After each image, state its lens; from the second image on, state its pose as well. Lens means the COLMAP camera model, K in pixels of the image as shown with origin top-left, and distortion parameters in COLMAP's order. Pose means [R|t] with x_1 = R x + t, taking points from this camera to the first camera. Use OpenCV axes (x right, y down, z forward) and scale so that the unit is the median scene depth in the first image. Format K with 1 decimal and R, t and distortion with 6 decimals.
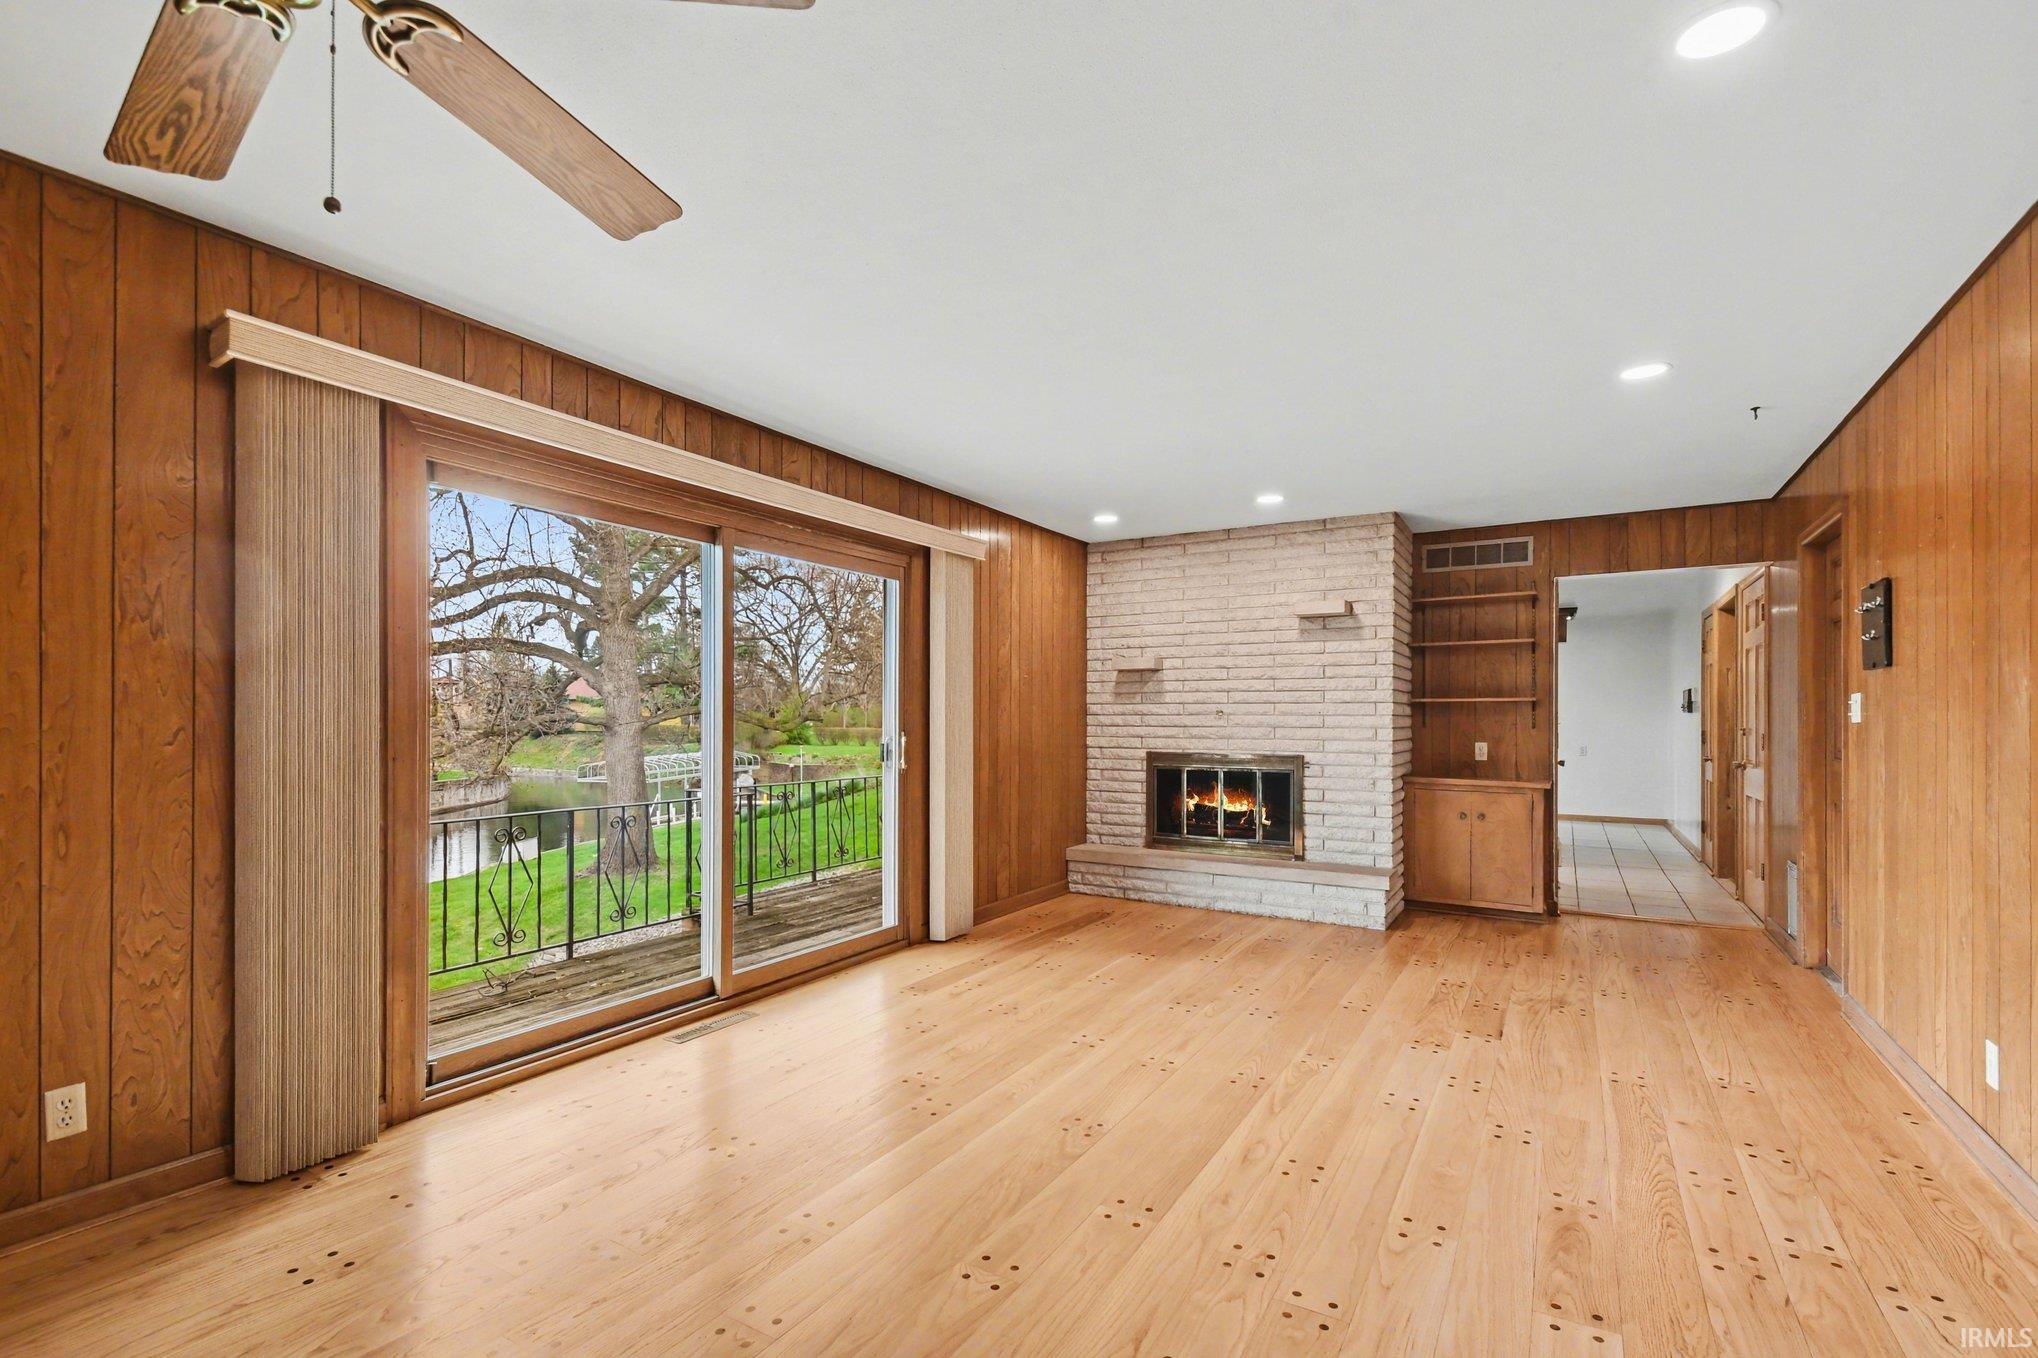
lens RADIAL K [[931.3, 0, 1029.2], [0, 931.3, 725.1], [0, 0, 1]] dist [-0.000731, -0.000518]
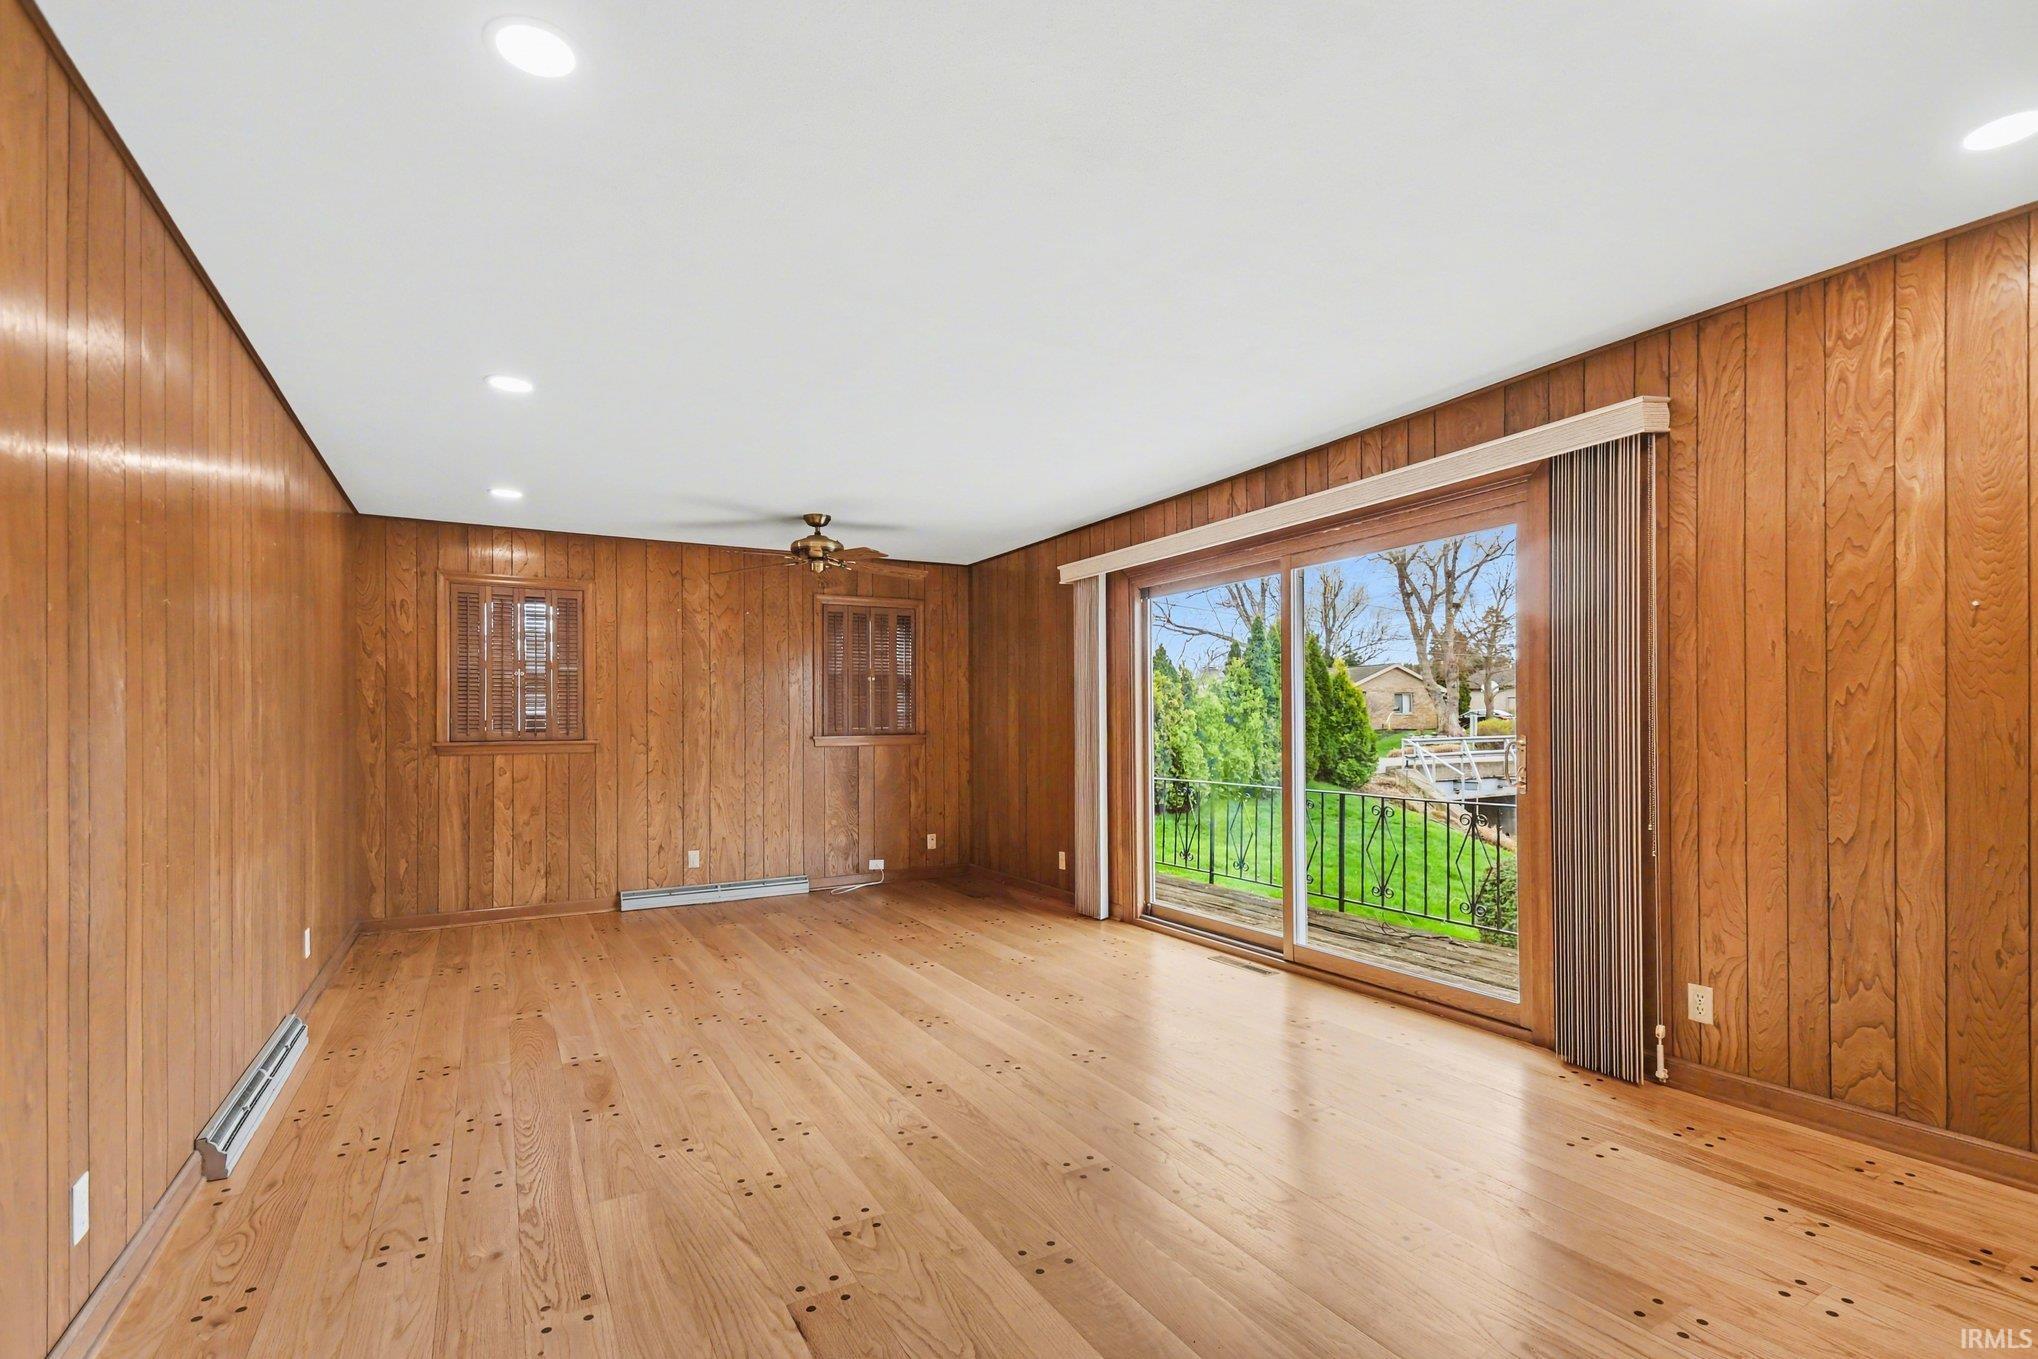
lens RADIAL K [[931.3, 0, 1029.2], [0, 931.3, 725.6], [0, 0, 1]] dist [-0.000731, -0.000518]
pose [[-0.496343, 0.000797, -0.868126, 1.182552], [0.003436, 0.999994, -0.001046, -0.000597], [0.868120, -0.003502, -0.496343, 1.814569]]
